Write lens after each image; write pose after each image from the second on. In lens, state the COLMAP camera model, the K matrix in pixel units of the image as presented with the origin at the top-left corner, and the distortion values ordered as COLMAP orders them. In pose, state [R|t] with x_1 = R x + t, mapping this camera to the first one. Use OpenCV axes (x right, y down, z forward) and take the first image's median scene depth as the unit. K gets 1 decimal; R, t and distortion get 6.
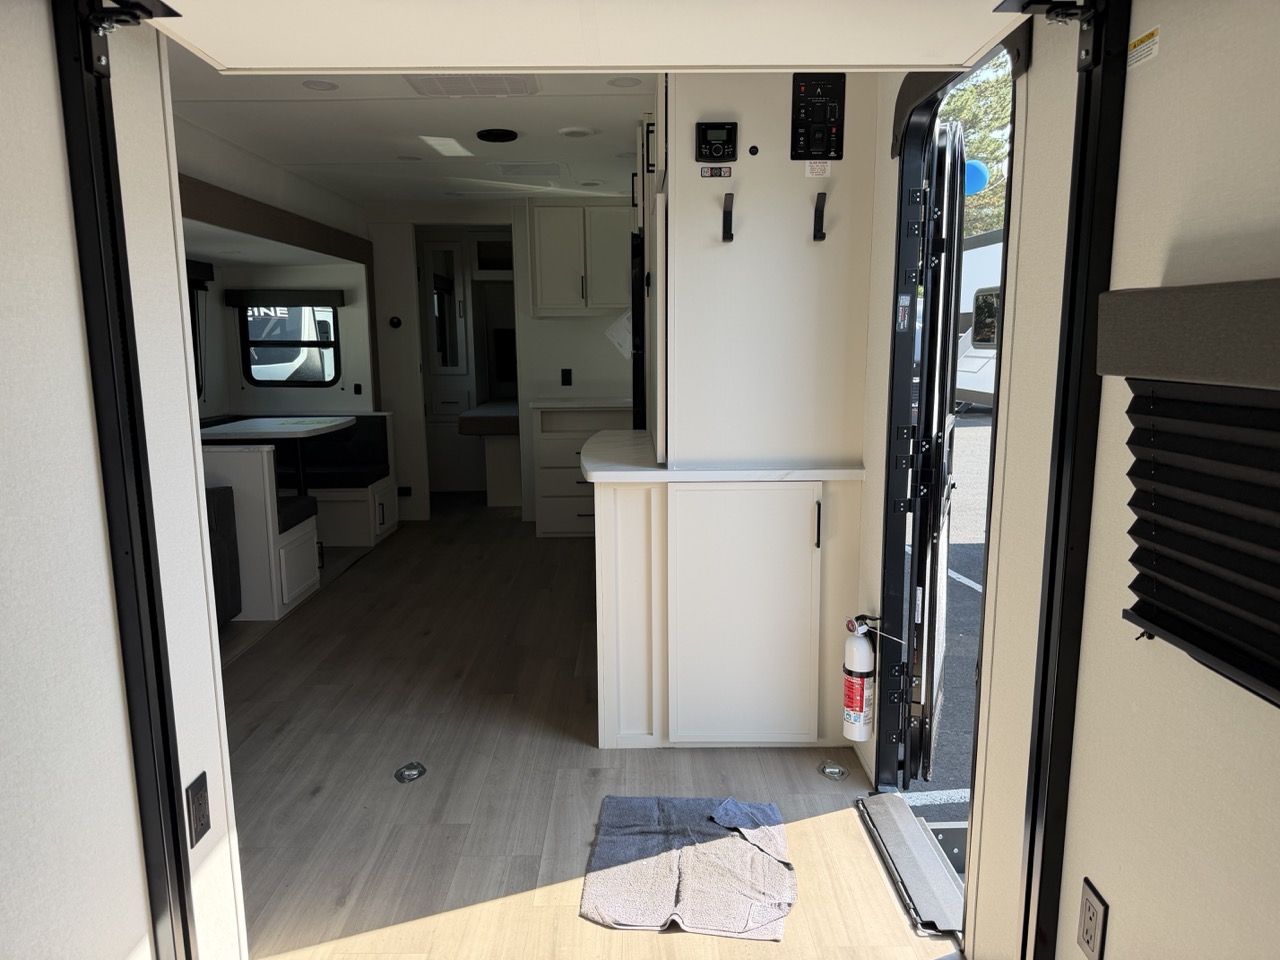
lens RADIAL K [[896.4, 0, 633.2], [0, 896.4, 489.3], [0, 0, 1]] dist [0.082046, -0.107811]
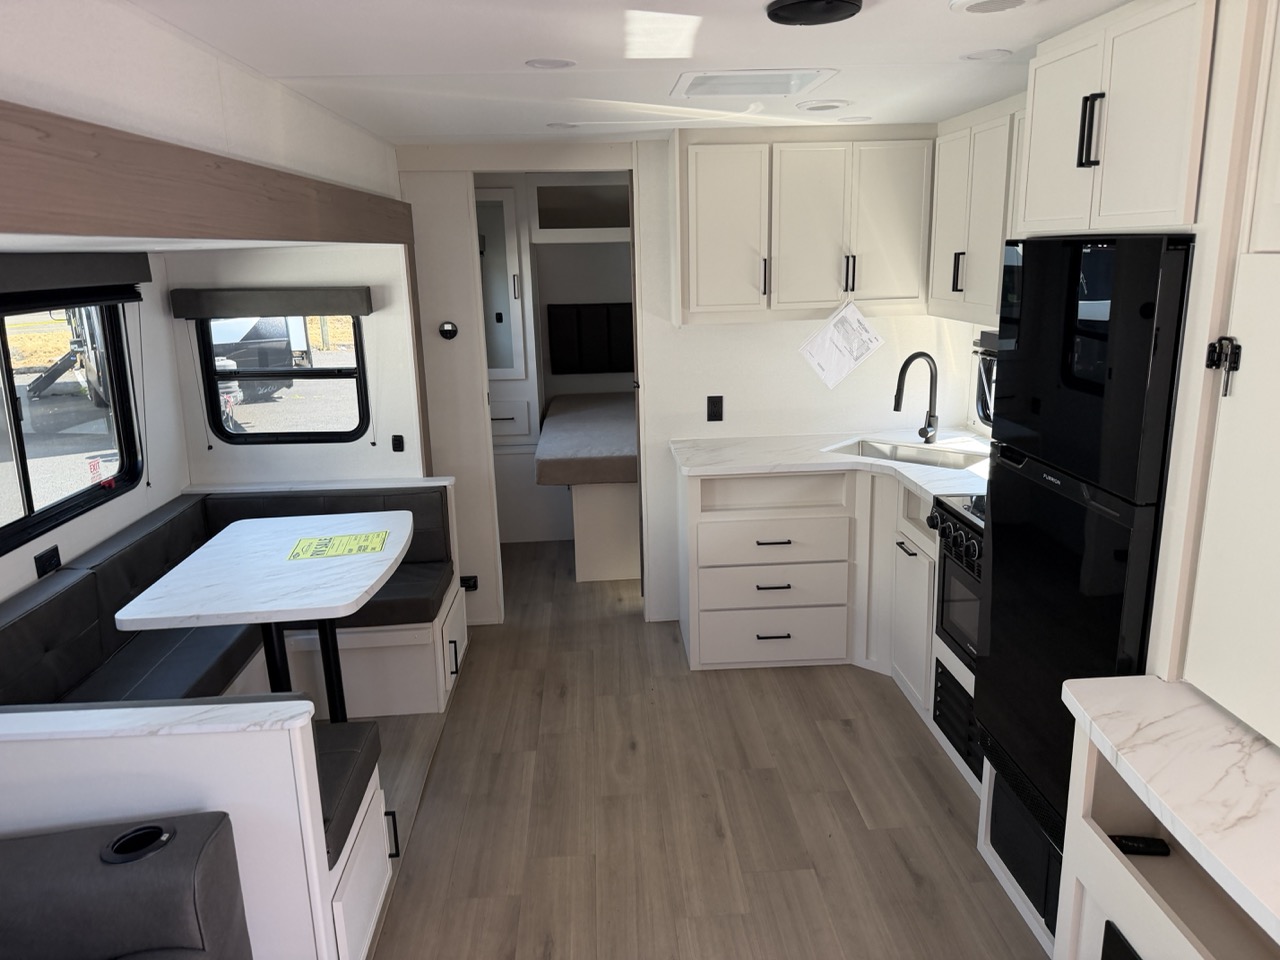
lens RADIAL K [[896.4, 0, 647.5], [0, 896.4, 474.6], [0, 0, 1]] dist [0.082046, -0.107811]
pose [[0.997822, -0.029215, 0.059144, -0.246528], [0.024550, 0.996642, 0.078113, -0.194542], [-0.061227, -0.076491, 0.995189, 0.528868]]
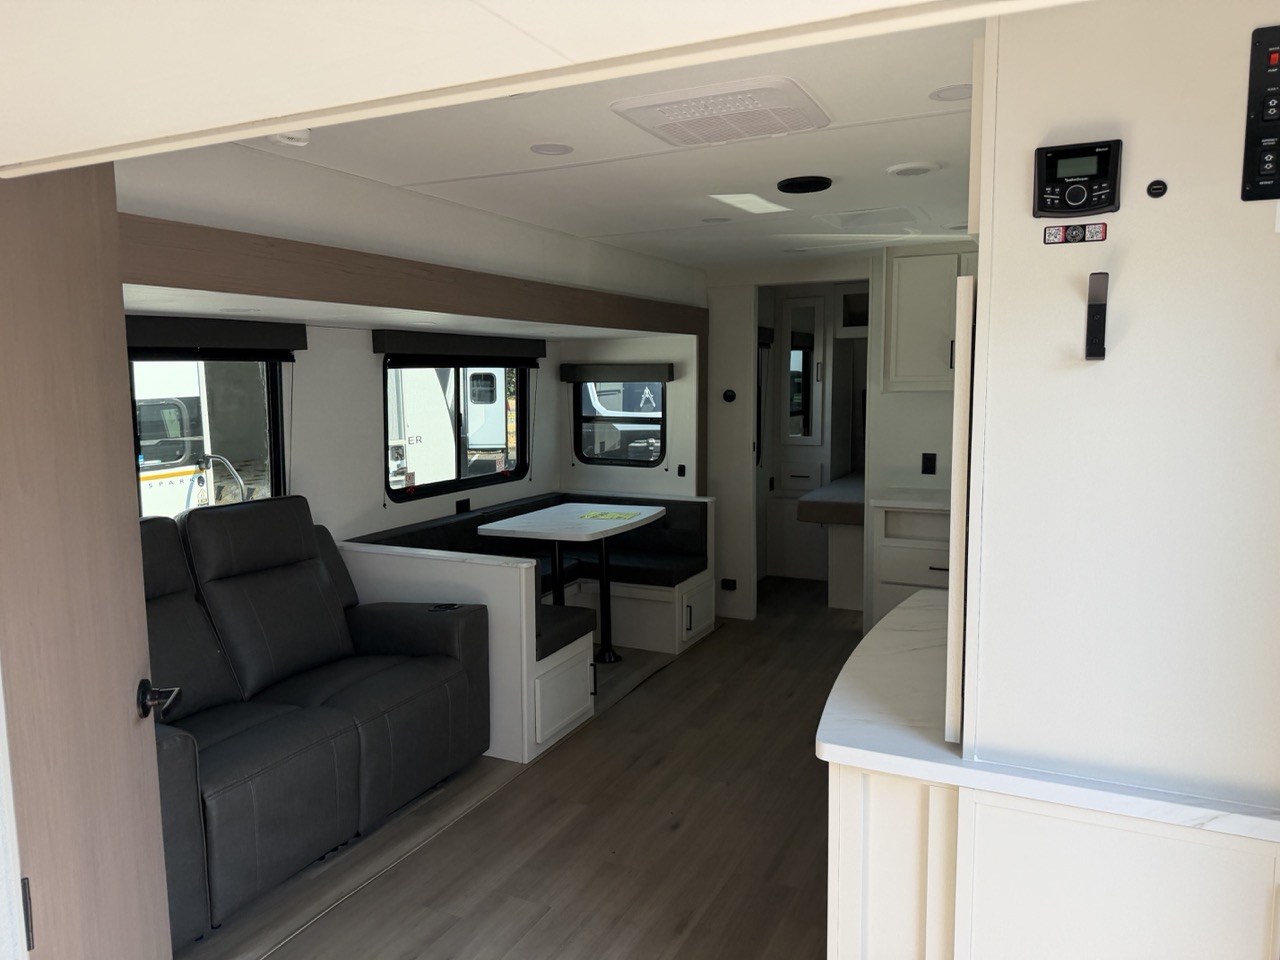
lens RADIAL K [[896.4, 0, 630.4], [0, 896.4, 474.0], [0, 0, 1]] dist [0.082046, -0.107811]
pose [[0.896789, 0.046569, -0.440002, 0.061268], [-0.068222, 0.997107, -0.033515, -0.107644], [0.437168, 0.060074, 0.897371, 0.256181]]
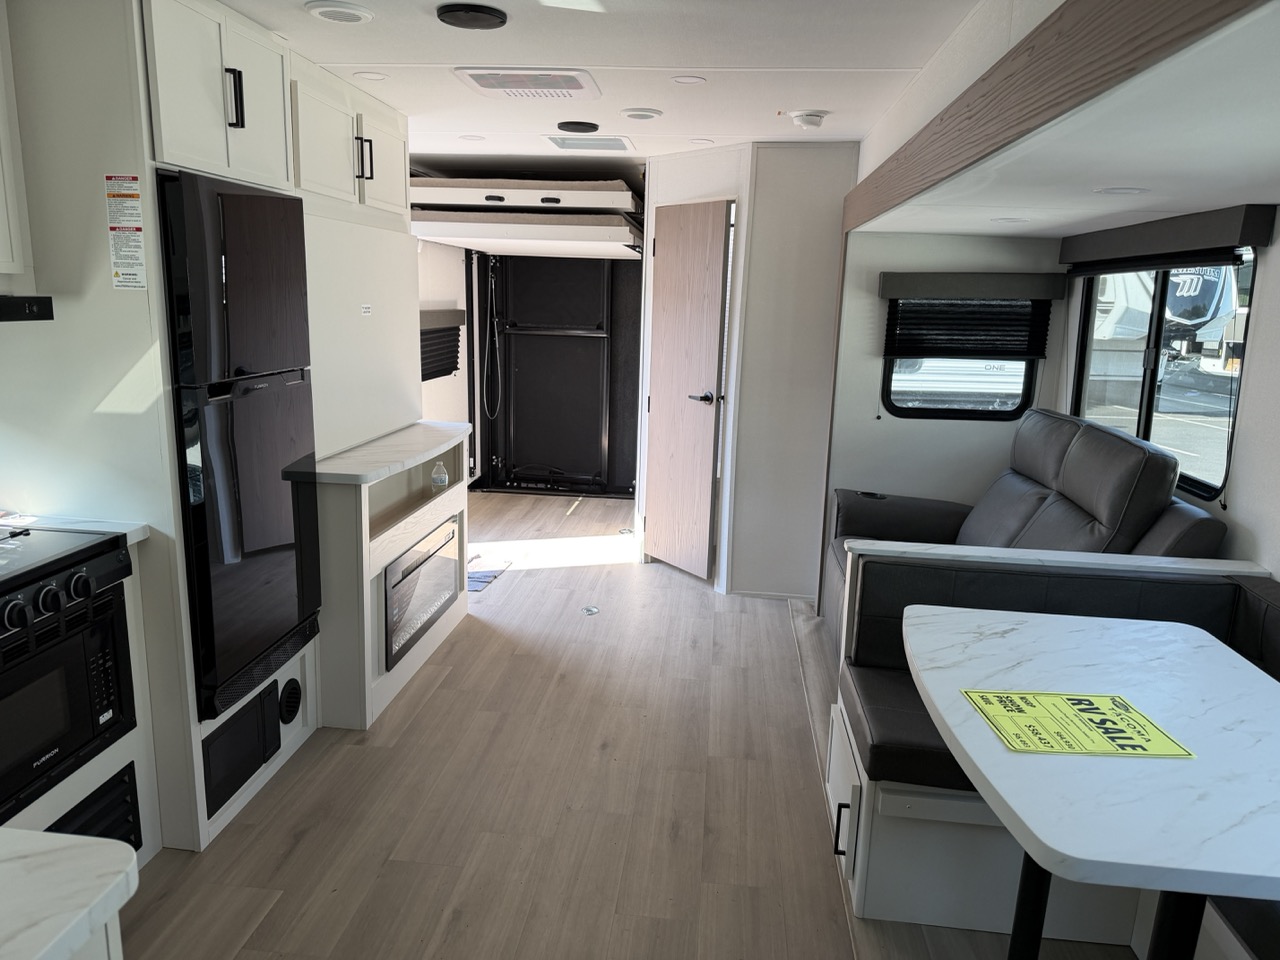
lens RADIAL K [[896.4, 0, 623.9], [0, 896.4, 490.2], [0, 0, 1]] dist [0.082046, -0.107811]
pose [[-0.992852, -0.046916, 0.109748, -0.305461], [-0.002828, 0.928493, 0.371339, -0.307019], [-0.119322, 0.368374, -0.921989, 1.549225]]
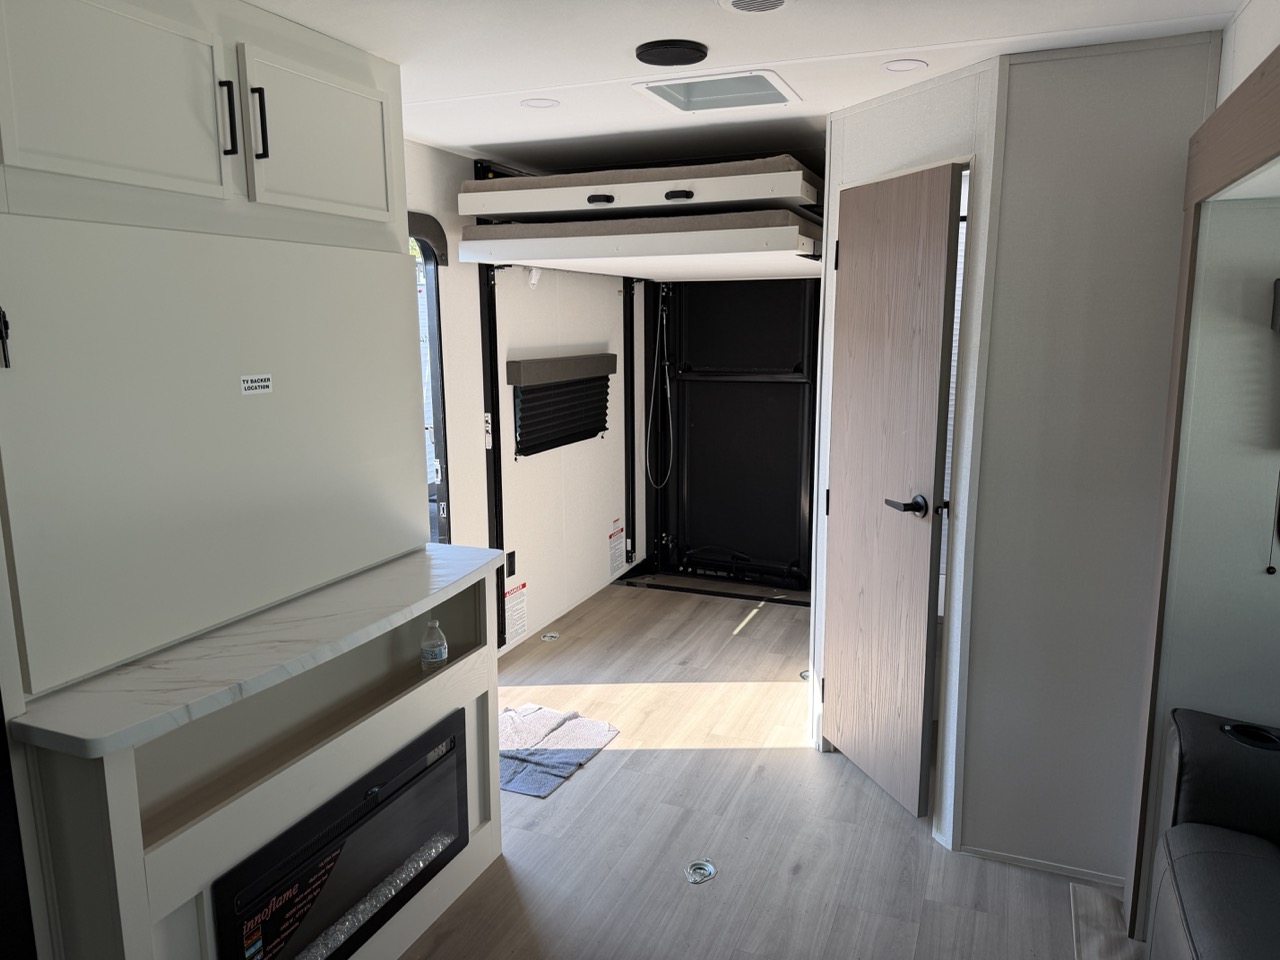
lens RADIAL K [[896.4, 0, 635.1], [0, 896.4, 473.4], [0, 0, 1]] dist [0.082046, -0.107811]
pose [[-0.923433, -0.054967, 0.379802, -0.337185], [0.074350, 0.945312, 0.317582, -0.245348], [-0.376487, 0.321504, -0.868846, 1.116211]]
